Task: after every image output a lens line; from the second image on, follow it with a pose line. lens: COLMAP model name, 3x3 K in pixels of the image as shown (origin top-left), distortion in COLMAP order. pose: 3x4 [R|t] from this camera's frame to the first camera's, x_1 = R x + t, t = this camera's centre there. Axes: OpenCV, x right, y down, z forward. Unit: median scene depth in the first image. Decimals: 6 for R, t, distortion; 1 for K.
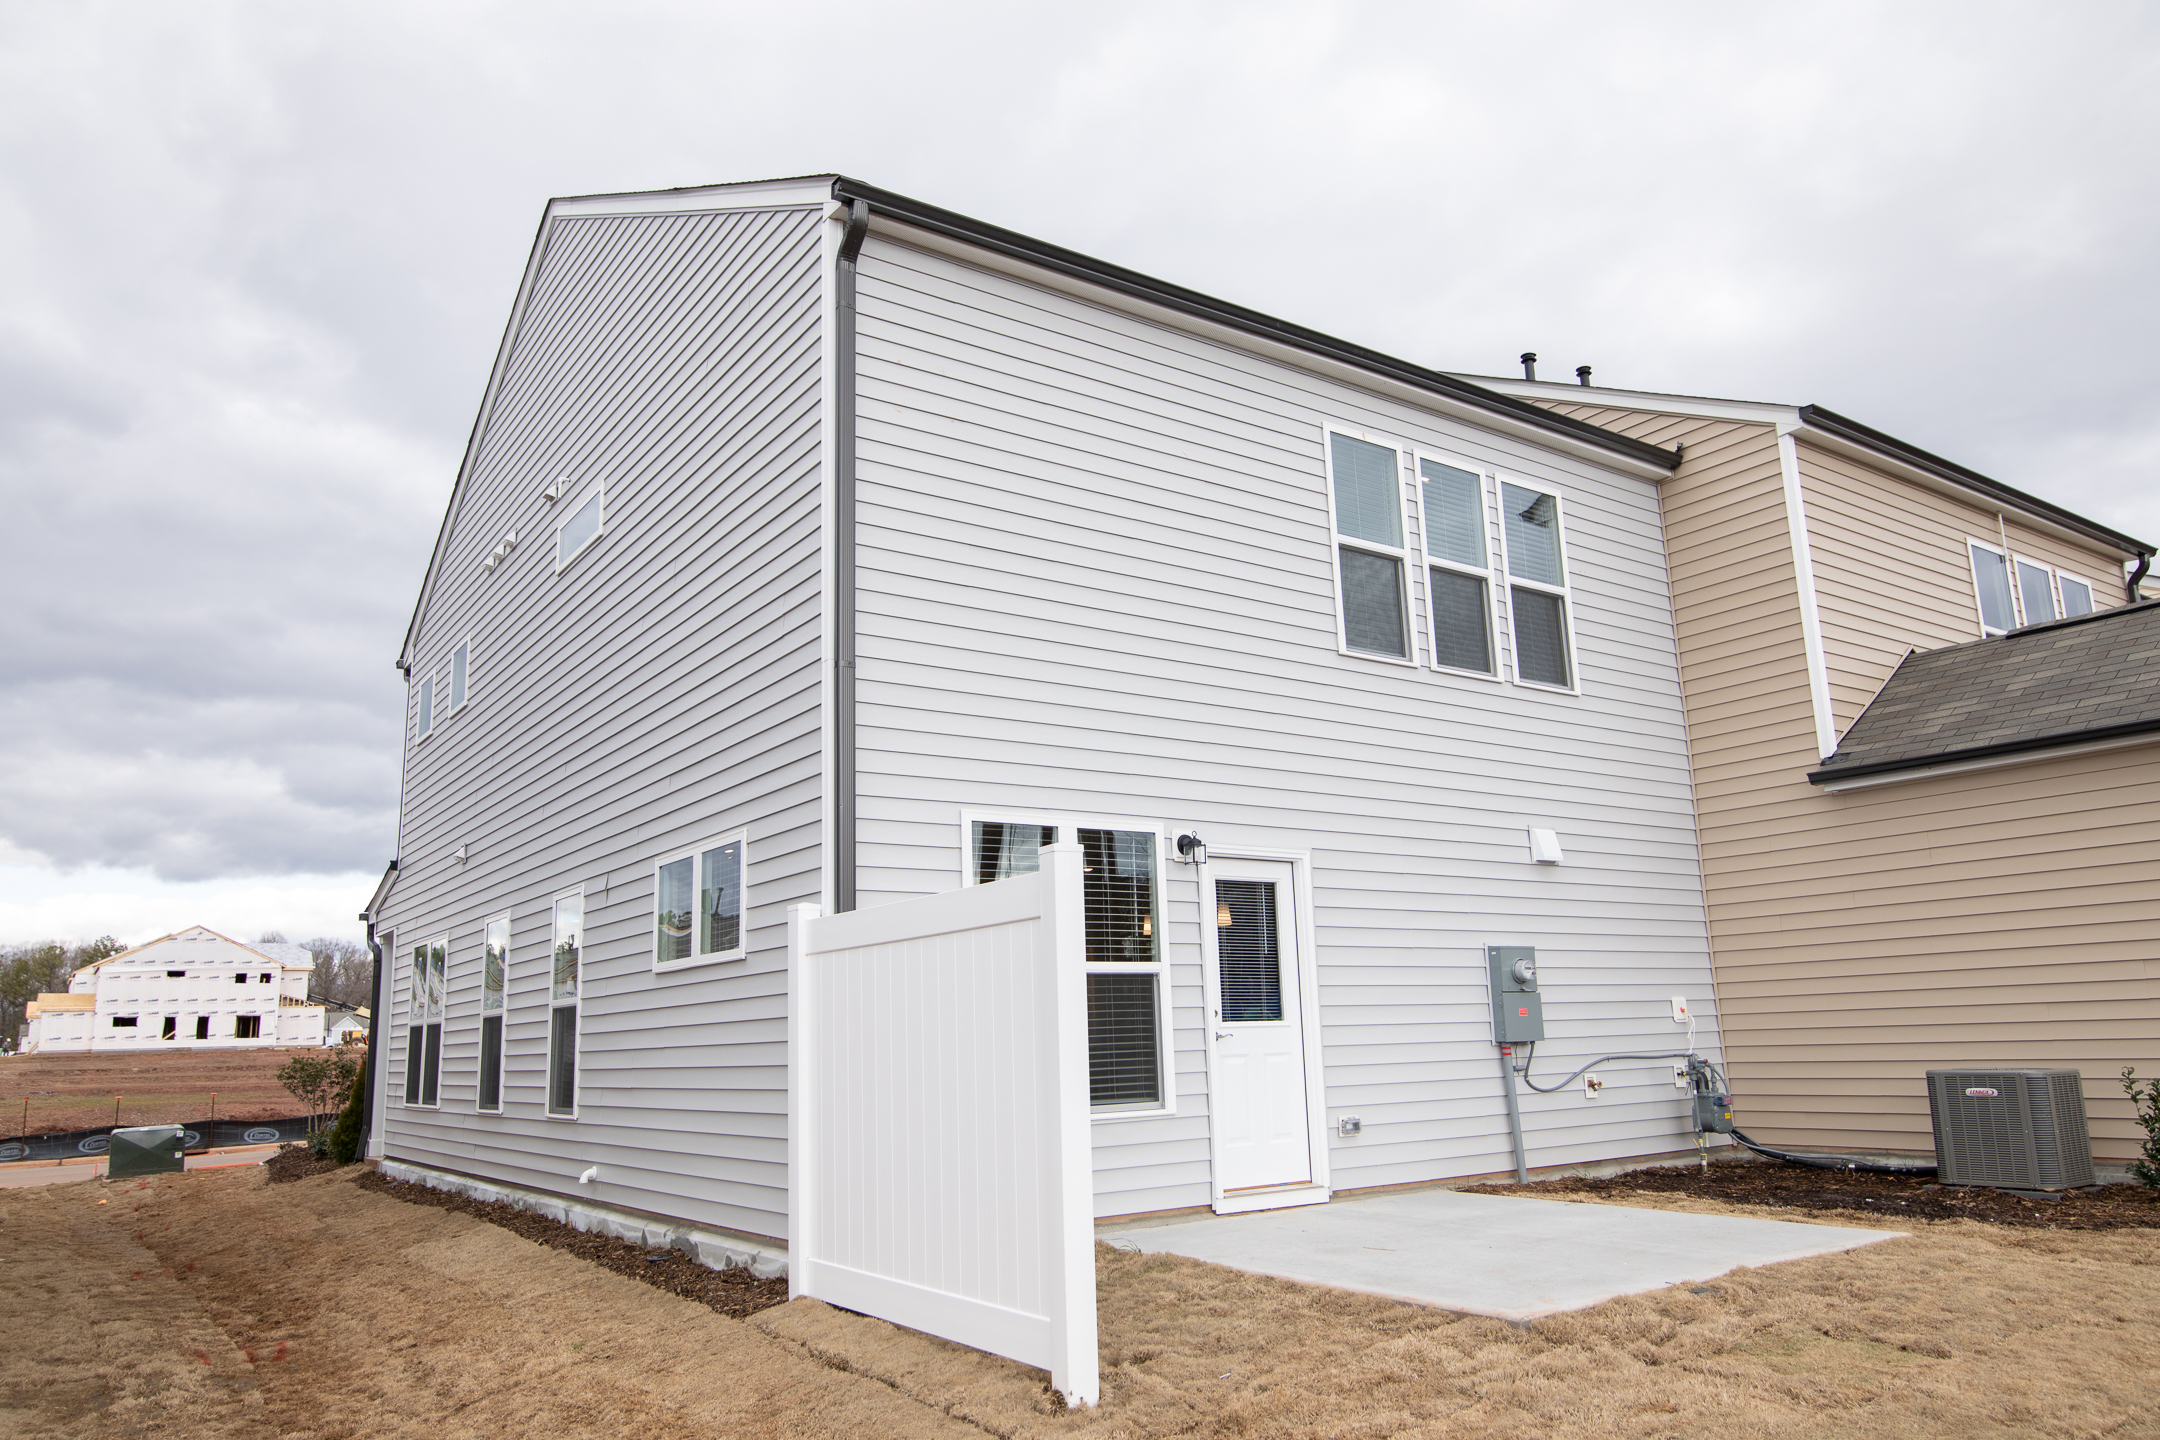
lens RADIAL K [[1500.0, 0, 1080.0], [0, 1500.0, 720.0], [0, 0, 1]] dist [0.001268, -0.002441]
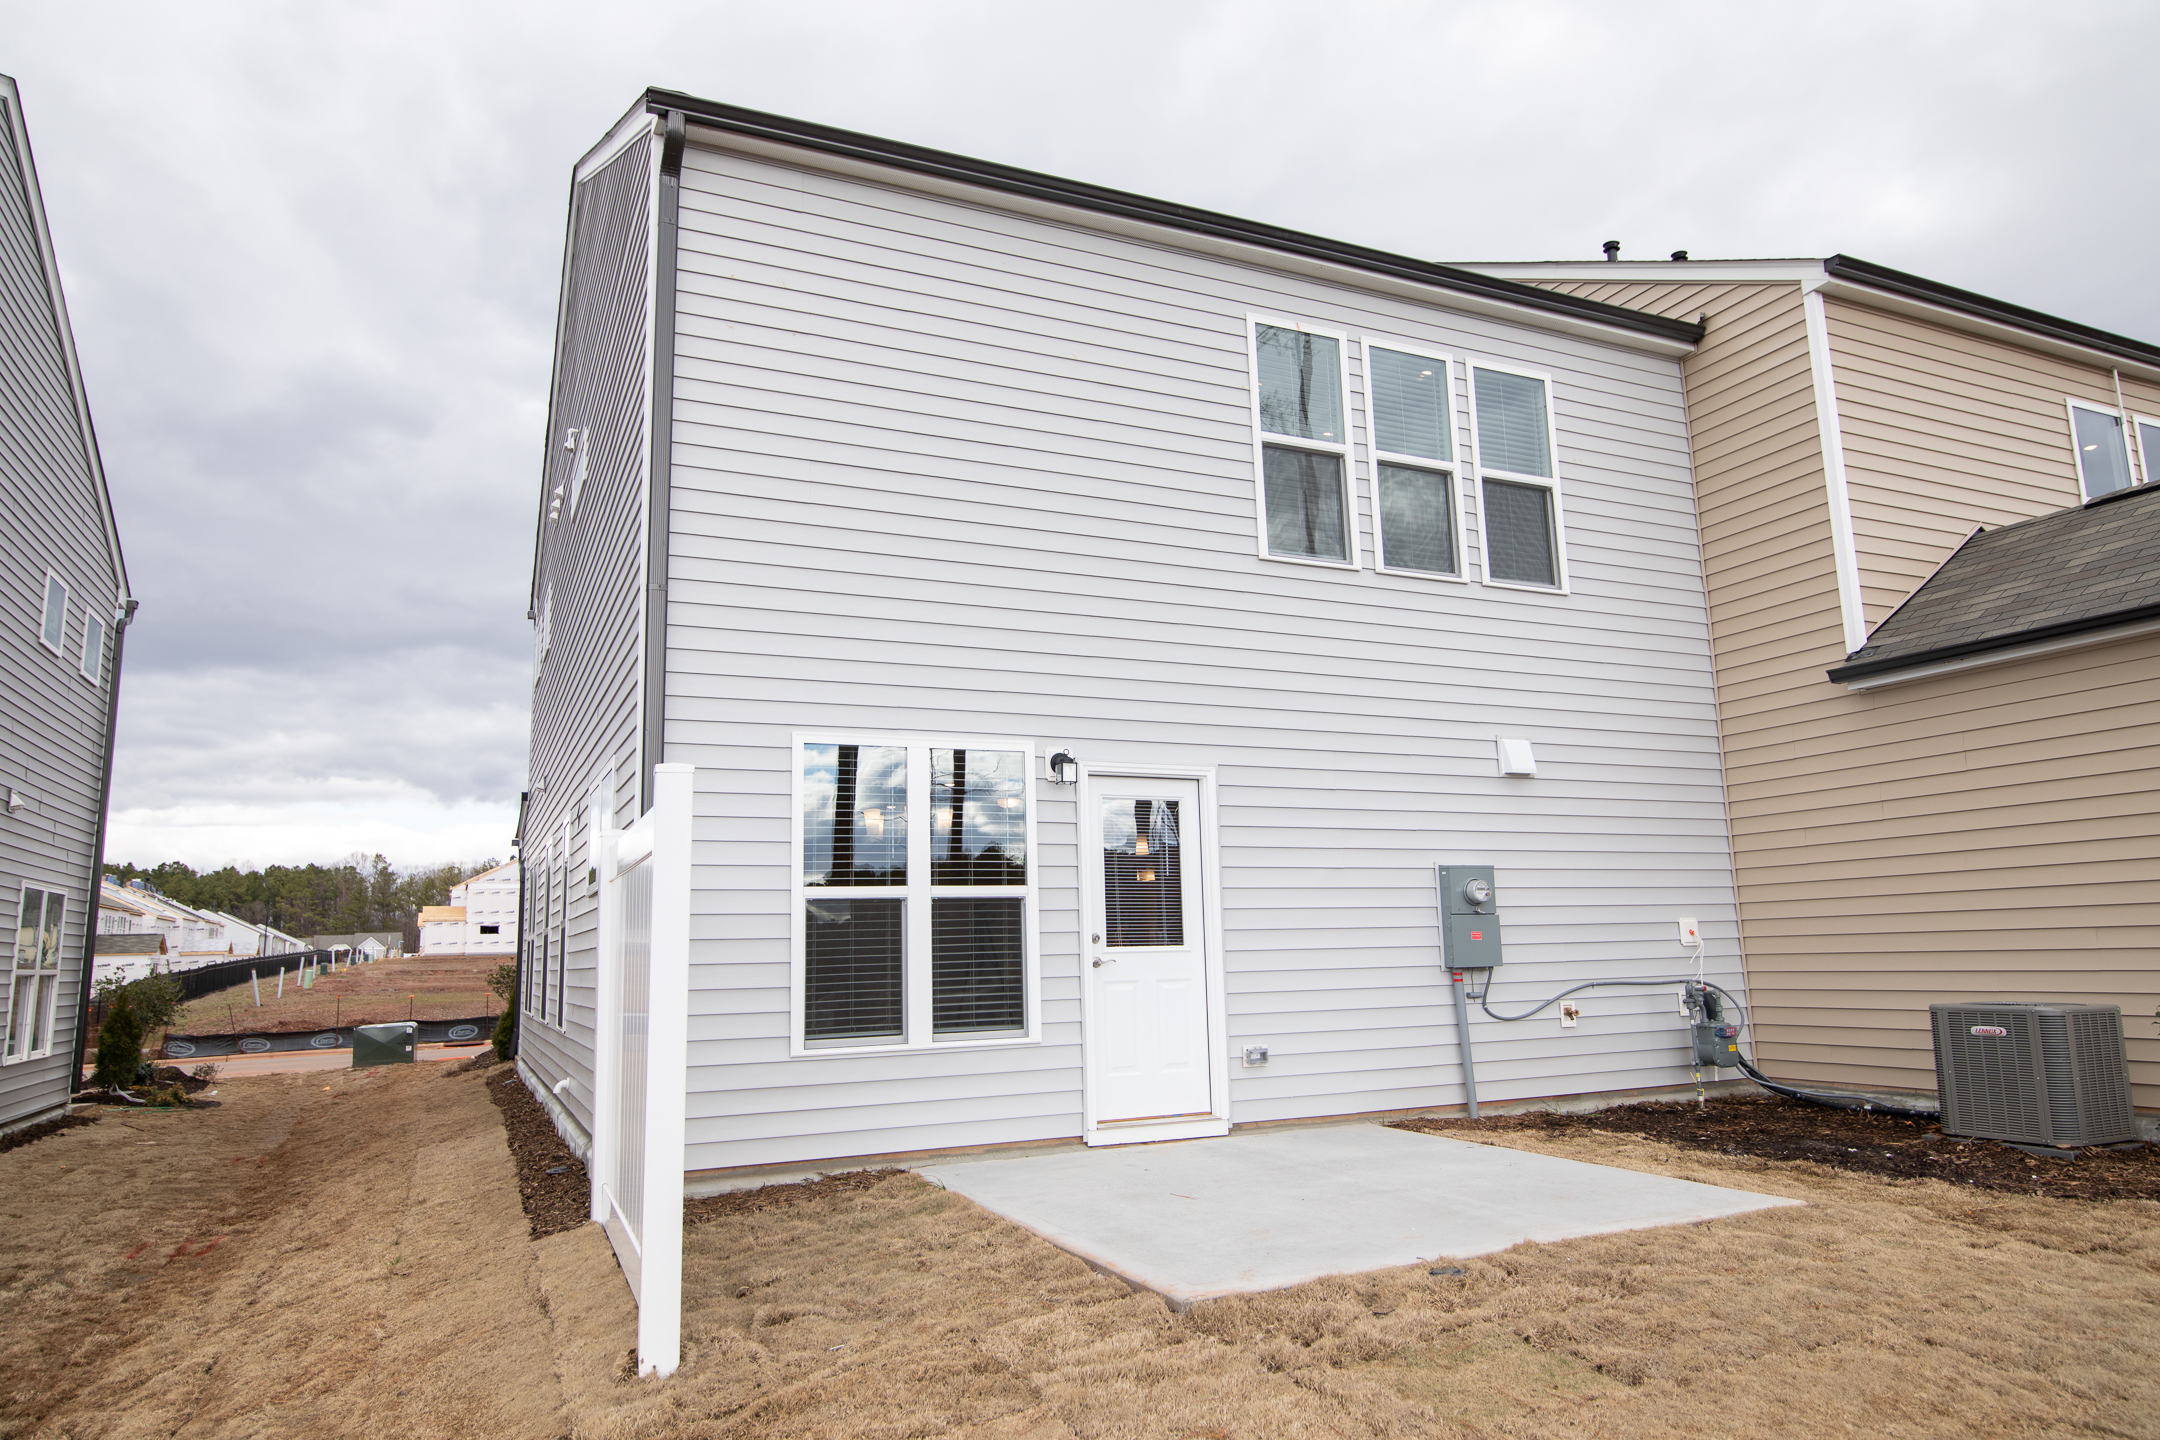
lens RADIAL K [[1374.1, 0, 1085.0], [0, 1374.1, 714.8], [0, 0, 1]] dist [-0.004936, 0.000960]
pose [[0.982558, -0.026214, -0.184099, 0.206353], [0.034100, 0.998626, 0.039802, 0.014748], [0.182802, -0.045385, 0.982102, 0.118475]]
